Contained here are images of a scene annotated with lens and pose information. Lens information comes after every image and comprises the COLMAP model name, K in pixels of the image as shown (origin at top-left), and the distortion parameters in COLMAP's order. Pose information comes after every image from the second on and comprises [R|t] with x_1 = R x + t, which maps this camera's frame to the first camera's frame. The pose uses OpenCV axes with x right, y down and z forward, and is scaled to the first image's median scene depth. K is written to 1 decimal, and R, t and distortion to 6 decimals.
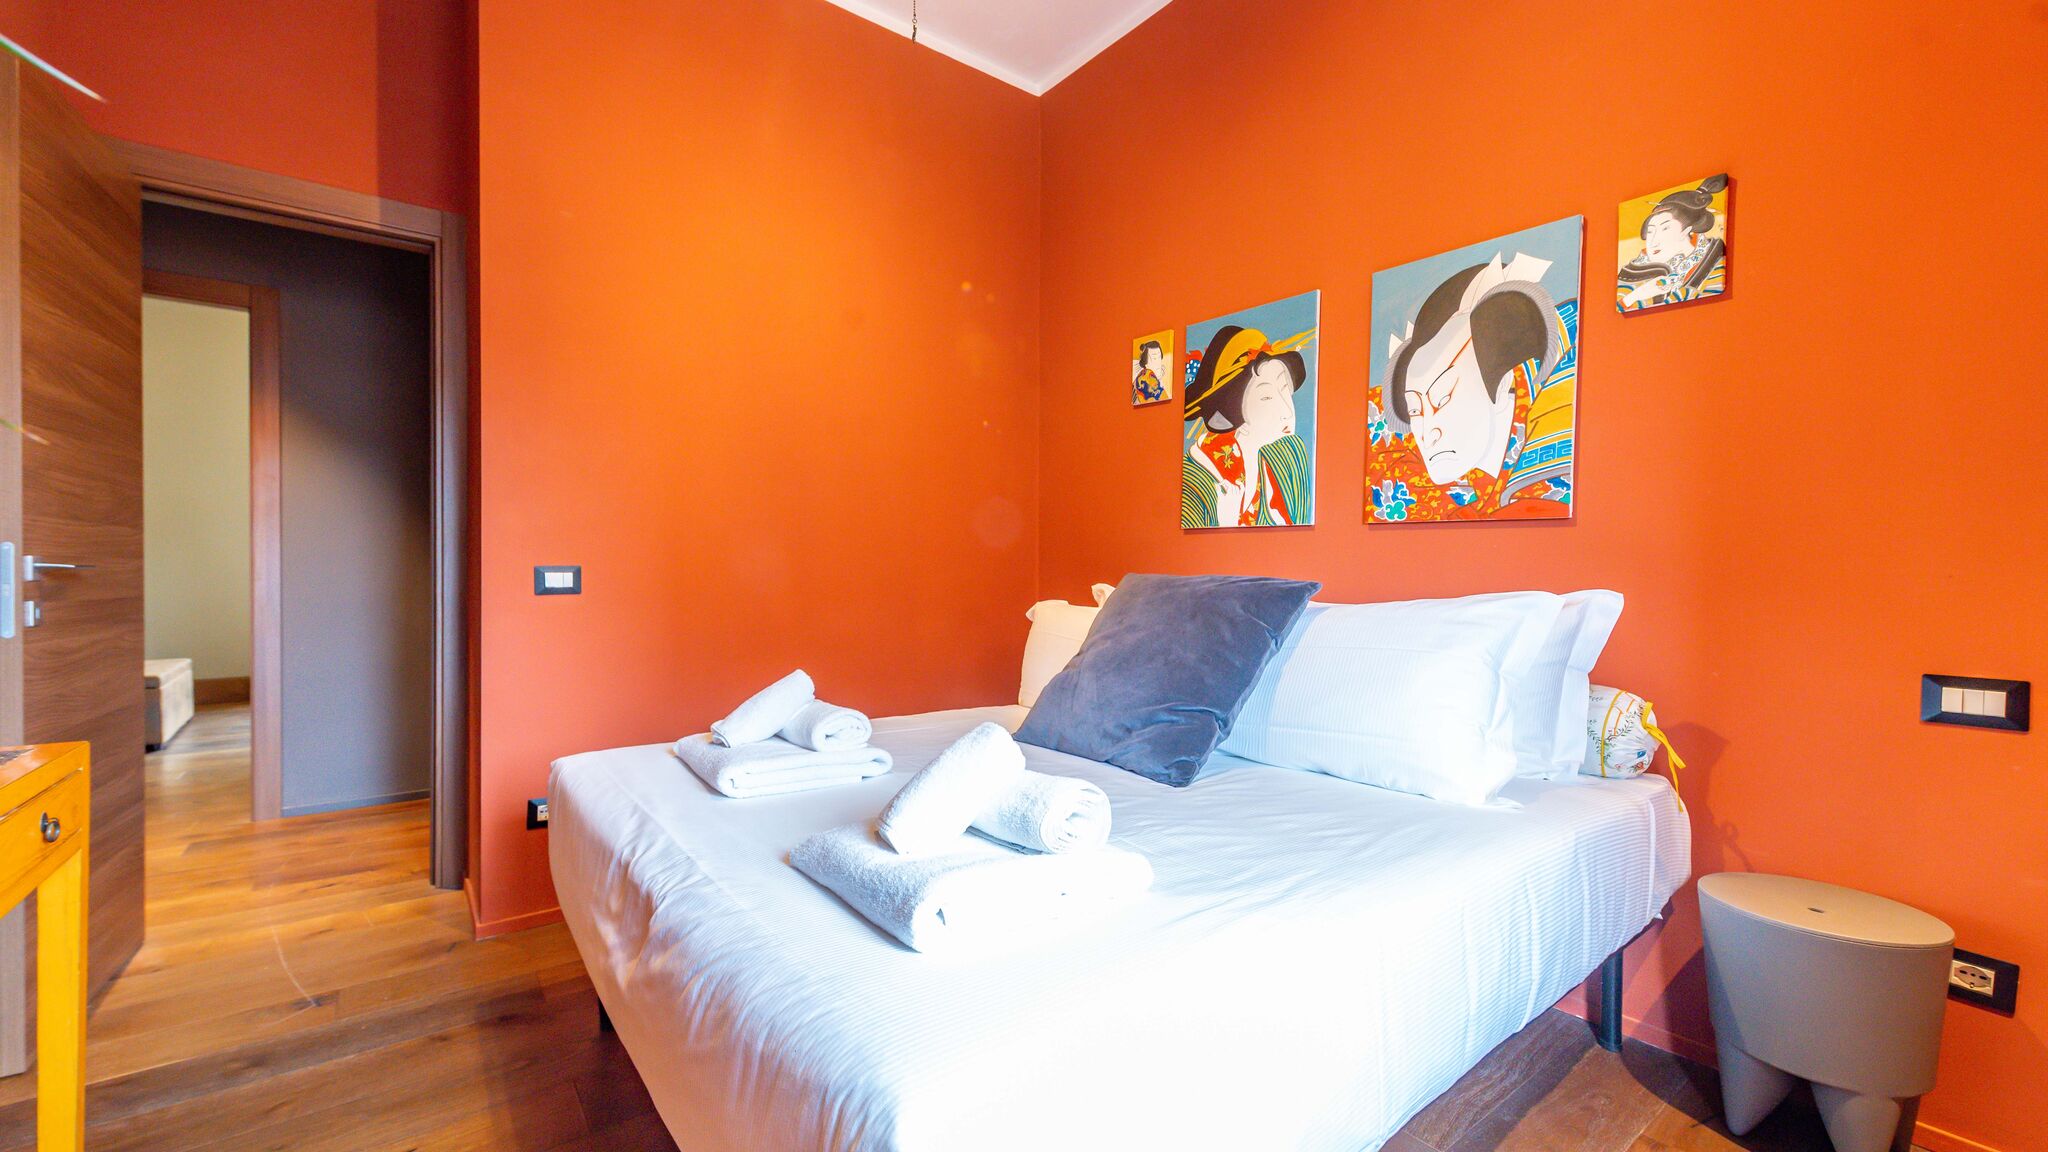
lens RADIAL K [[822.7, 0, 1024.6], [0, 822.7, 570.0], [0, 0, 1]] dist [0.008397, -0.001262]
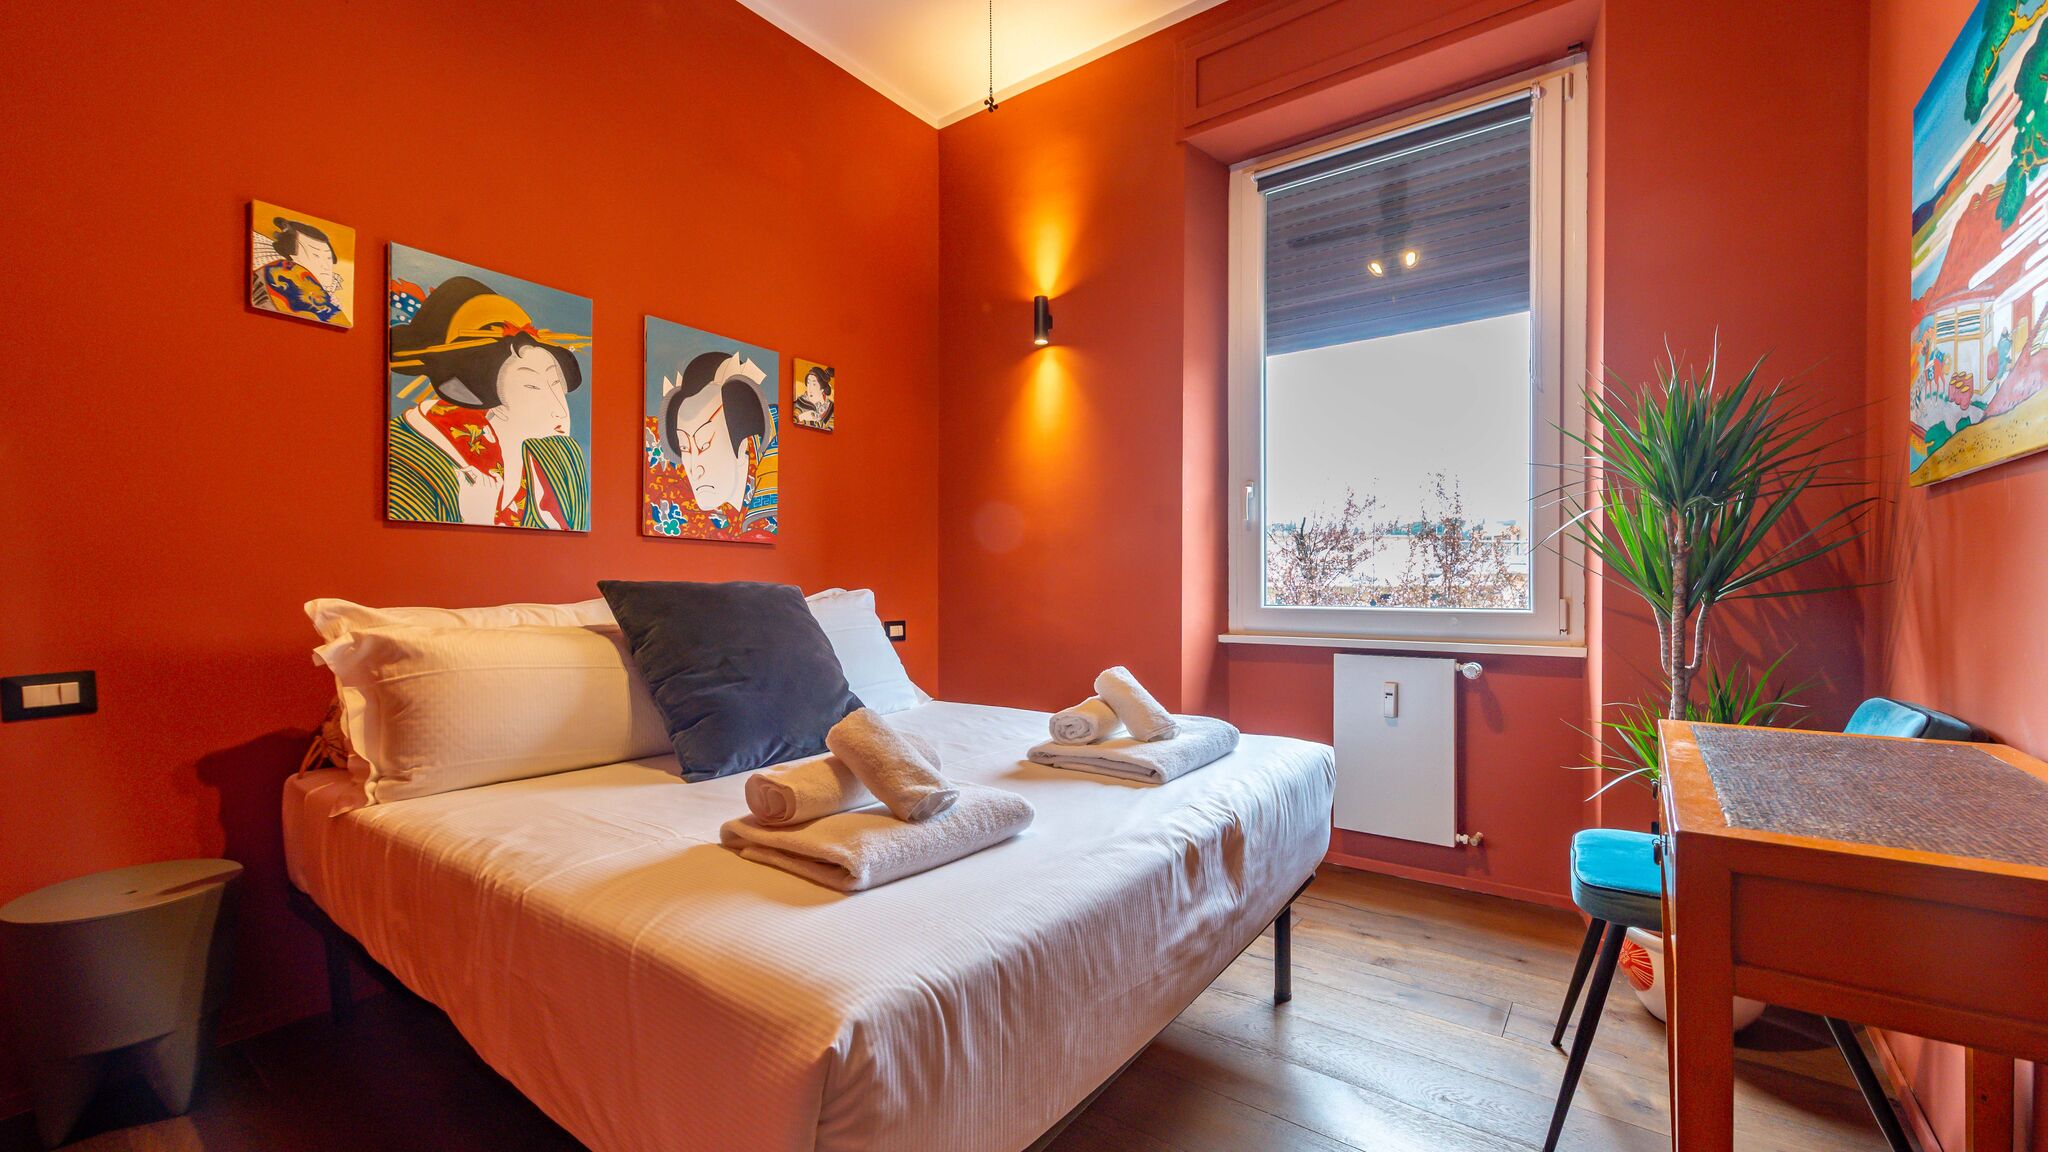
lens RADIAL K [[822.7, 0, 1022.2], [0, 822.7, 582.5], [0, 0, 1]] dist [0.008397, -0.001262]
pose [[-0.275998, -0.003895, 0.961150, -0.819108], [0.001747, 0.999988, 0.004554, 0.003188], [-0.961157, 0.002936, -0.275988, 0.829434]]
